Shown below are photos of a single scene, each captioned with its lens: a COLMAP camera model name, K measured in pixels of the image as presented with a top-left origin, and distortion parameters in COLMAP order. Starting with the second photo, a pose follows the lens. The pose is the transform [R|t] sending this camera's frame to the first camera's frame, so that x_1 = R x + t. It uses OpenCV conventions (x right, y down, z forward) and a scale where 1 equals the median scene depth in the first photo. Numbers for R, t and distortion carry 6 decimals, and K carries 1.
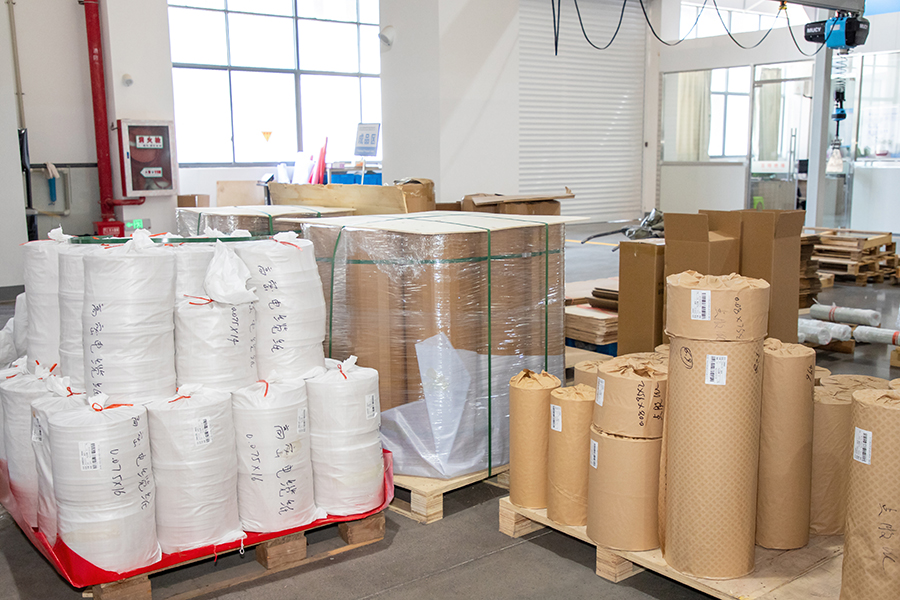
lens RADIAL K [[943.2, 0, 471.9], [0, 943.2, 302.7], [0, 0, 1]] dist [0.040937, 0.000000]
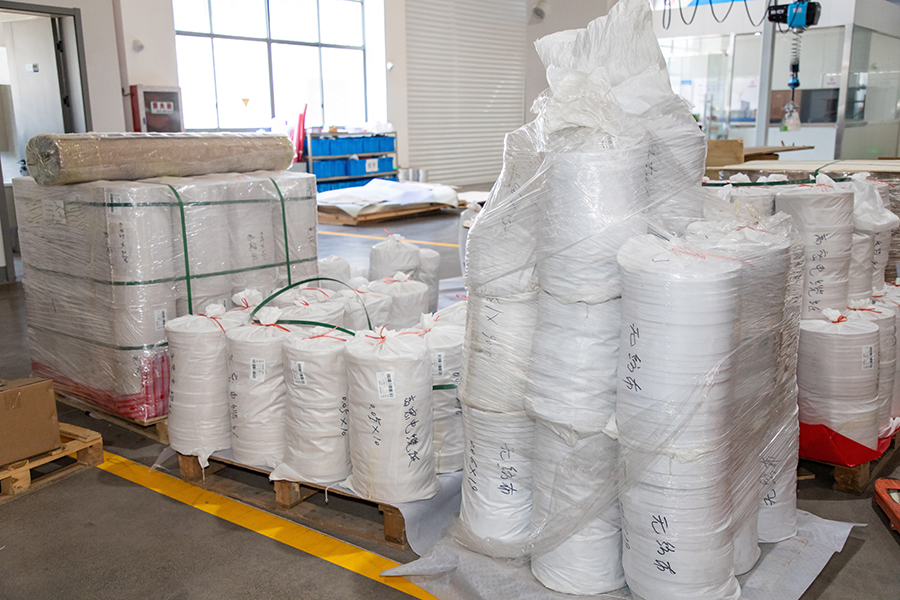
lens RADIAL K [[890.2, 0, 450.4], [0, 890.2, 303.7], [0, 0, 1]] dist [0.064840, 0.000000]
pose [[0.969365, -0.054209, 0.239568, -0.335875], [0.043740, 0.997850, 0.048807, 0.009072], [-0.241699, -0.036834, 0.969652, -0.026883]]
